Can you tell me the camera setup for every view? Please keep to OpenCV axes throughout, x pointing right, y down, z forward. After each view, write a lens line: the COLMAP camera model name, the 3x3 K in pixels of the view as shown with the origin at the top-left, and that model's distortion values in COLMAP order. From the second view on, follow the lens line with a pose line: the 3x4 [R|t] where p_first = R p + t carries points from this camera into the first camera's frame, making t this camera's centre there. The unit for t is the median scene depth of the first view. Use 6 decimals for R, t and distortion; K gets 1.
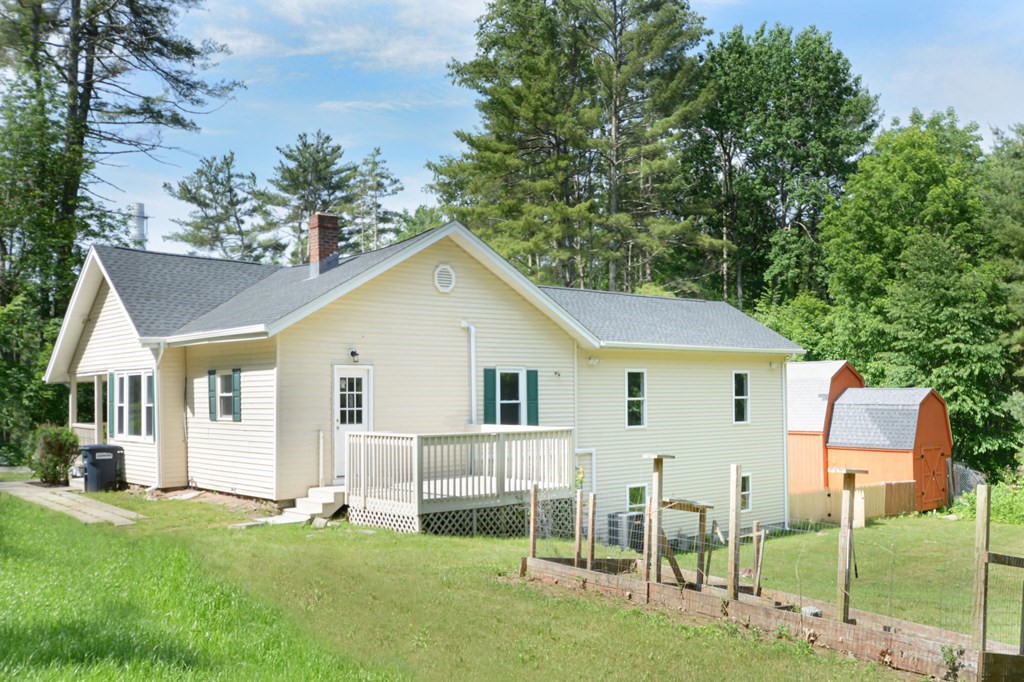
lens RADIAL K [[1463.5, 0, 512.0], [0, 1463.5, 341.0], [0, 0, 1]] dist [-0.015945, -0.075789]
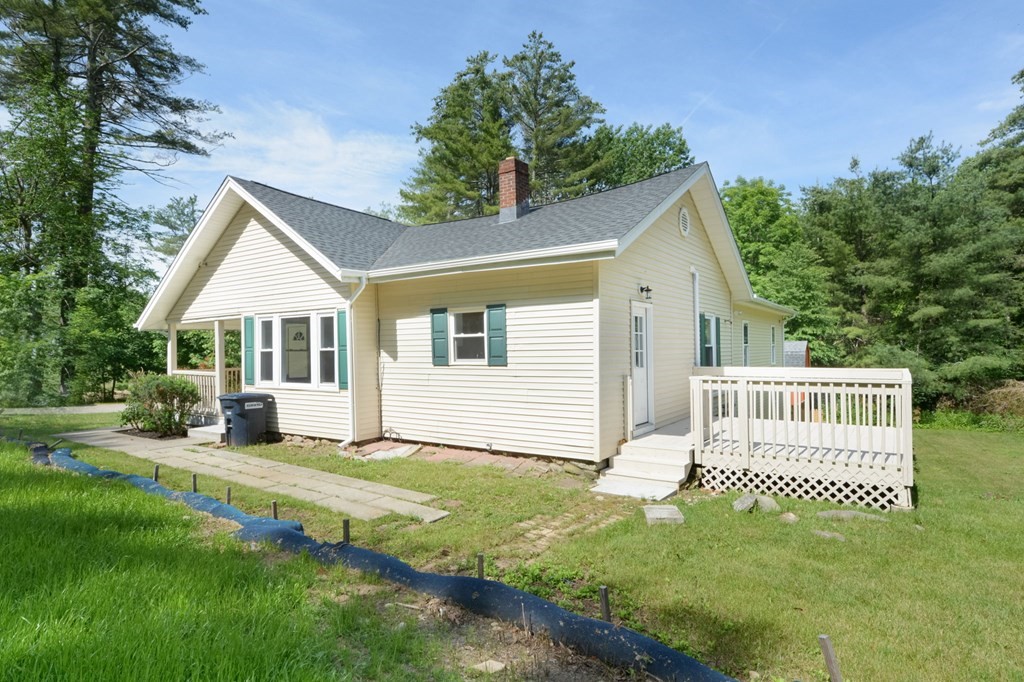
lens RADIAL K [[593.1, 0, 512.0], [0, 593.1, 341.0], [0, 0, 1]] dist [0.030914, 0.000678]
pose [[0.918714, 0.010438, 0.394786, -0.278270], [-0.014472, 0.999869, 0.007244, 0.033148], [-0.394658, -0.012368, 0.918745, 0.592244]]
